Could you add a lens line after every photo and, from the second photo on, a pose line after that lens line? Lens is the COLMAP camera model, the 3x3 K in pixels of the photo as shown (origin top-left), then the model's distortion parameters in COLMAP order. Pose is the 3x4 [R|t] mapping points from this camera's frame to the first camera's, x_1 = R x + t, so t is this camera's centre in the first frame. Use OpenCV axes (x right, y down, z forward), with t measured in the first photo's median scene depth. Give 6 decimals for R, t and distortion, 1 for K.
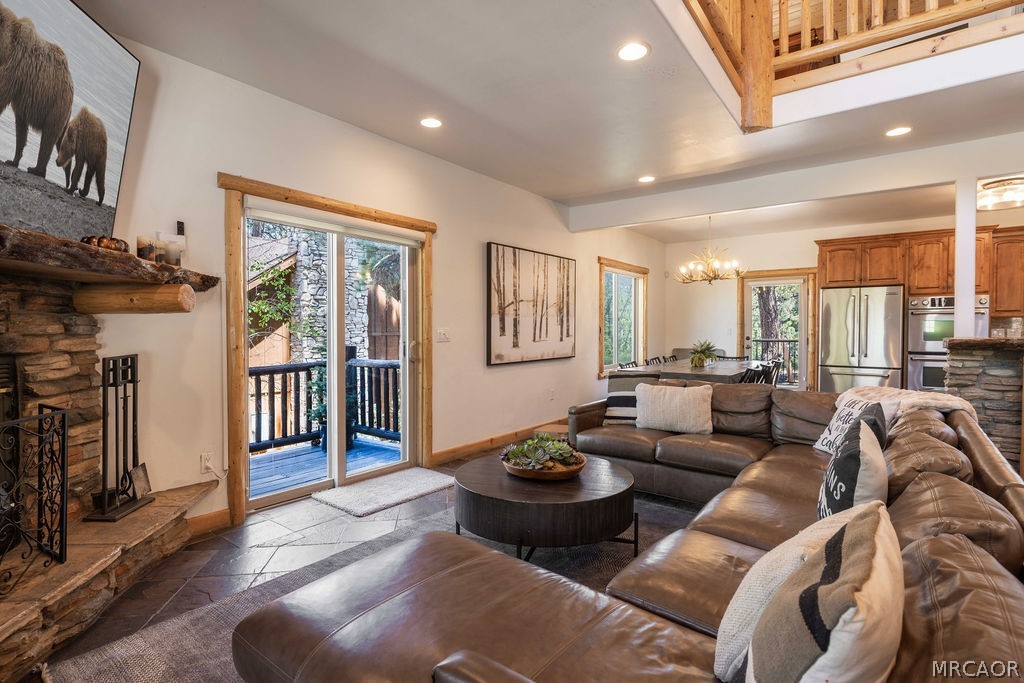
lens RADIAL K [[495.9, 0, 512.6], [0, 495.9, 339.3], [0, 0, 1]] dist [-0.004218, -0.000061]
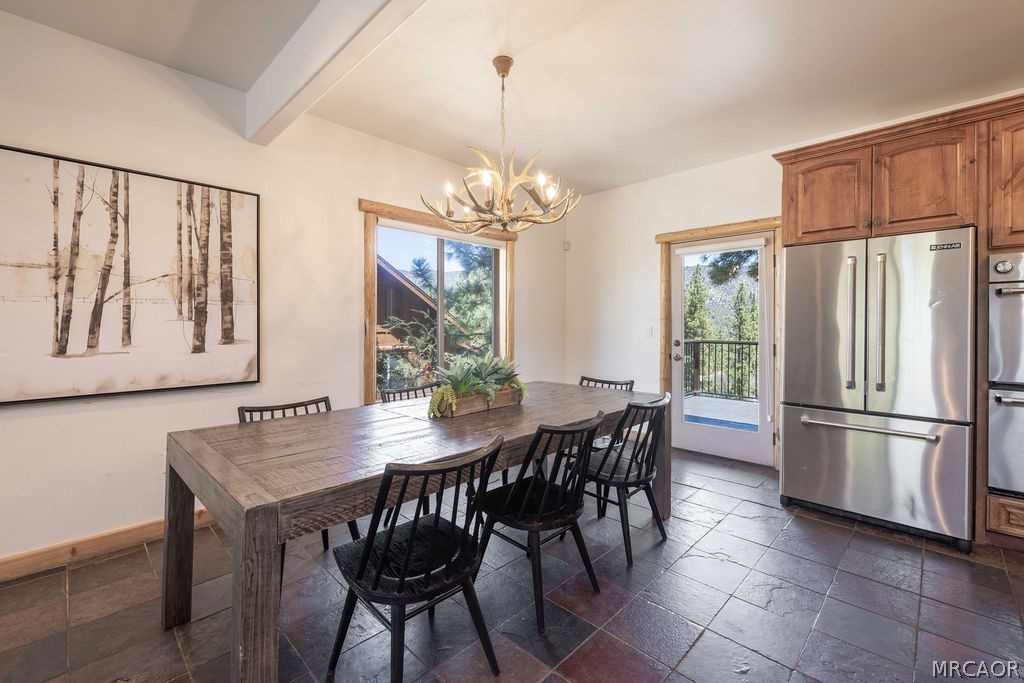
lens RADIAL K [[428.0, 0, 520.0], [0, 428.0, 328.6], [0, 0, 1]] dist [0.001201, 0.000223]
pose [[0.991972, 0.000824, -0.126459, 0.448379], [-0.002779, 0.999879, -0.015284, -0.013971], [0.126431, 0.015512, 0.991854, 0.585452]]
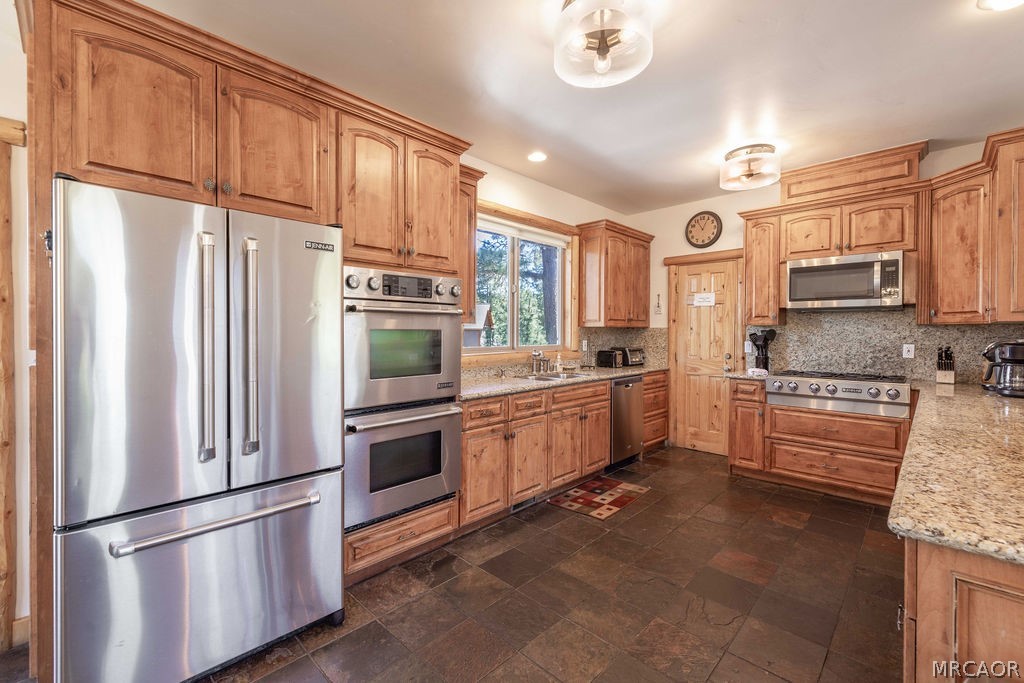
lens RADIAL K [[428.0, 0, 492.8], [0, 428.0, 336.4], [0, 0, 1]] dist [0.001201, 0.000223]
pose [[0.156145, -0.012648, 0.987653, 0.501977], [0.013669, 0.999850, 0.010643, -0.033041], [-0.987640, 0.011838, 0.156294, 0.841928]]
